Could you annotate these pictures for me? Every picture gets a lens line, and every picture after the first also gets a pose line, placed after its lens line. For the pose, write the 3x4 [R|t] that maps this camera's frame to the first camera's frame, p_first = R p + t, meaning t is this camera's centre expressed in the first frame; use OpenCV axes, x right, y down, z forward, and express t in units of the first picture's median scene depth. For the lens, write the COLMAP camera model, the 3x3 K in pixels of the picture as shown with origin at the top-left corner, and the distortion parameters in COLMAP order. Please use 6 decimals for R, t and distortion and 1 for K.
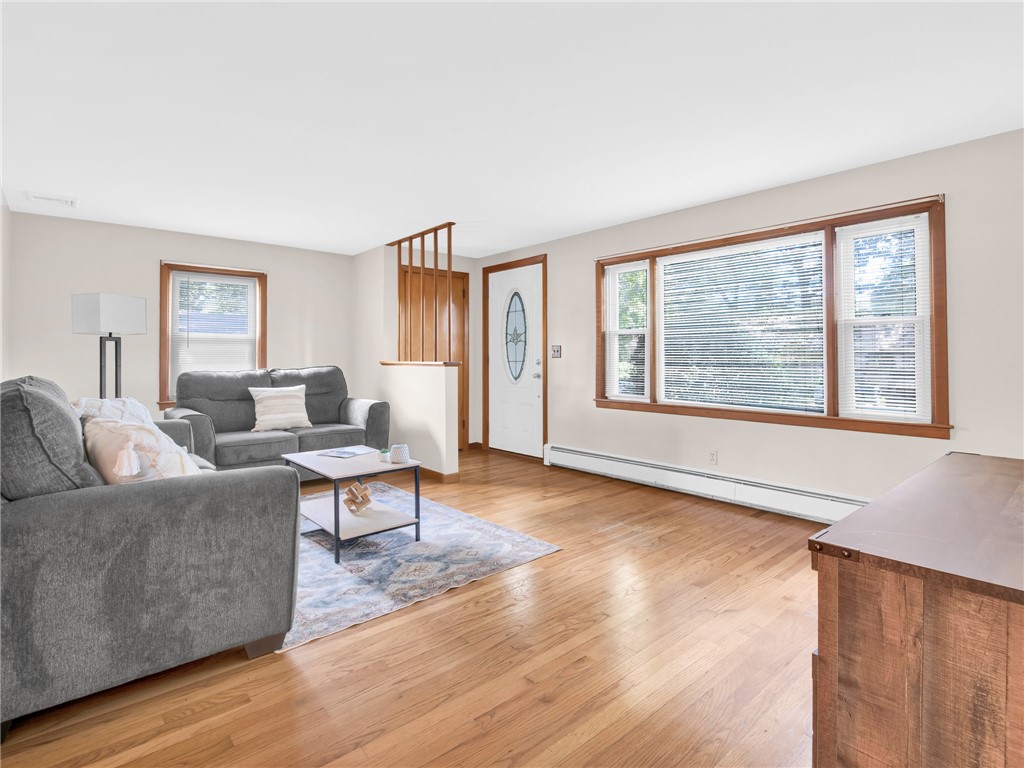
lens RADIAL K [[500.4, 0, 485.9], [0, 500.4, 353.8], [0, 0, 1]] dist [-0.010121, -0.002246]
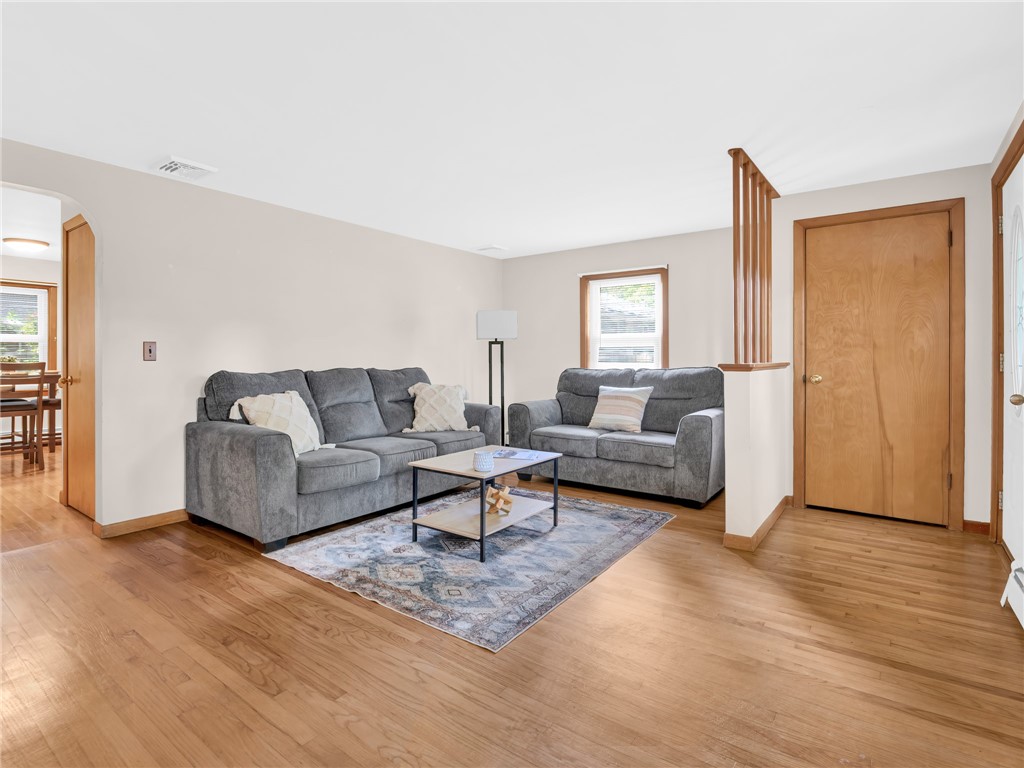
lens RADIAL K [[500.4, 0, 478.3], [0, 500.4, 356.1], [0, 0, 1]] dist [-0.010121, -0.002246]
pose [[0.237199, 0.003723, -0.971454, 0.497103], [0.006989, 0.999960, 0.005538, -0.000767], [0.971436, -0.008103, 0.237163, 0.530357]]
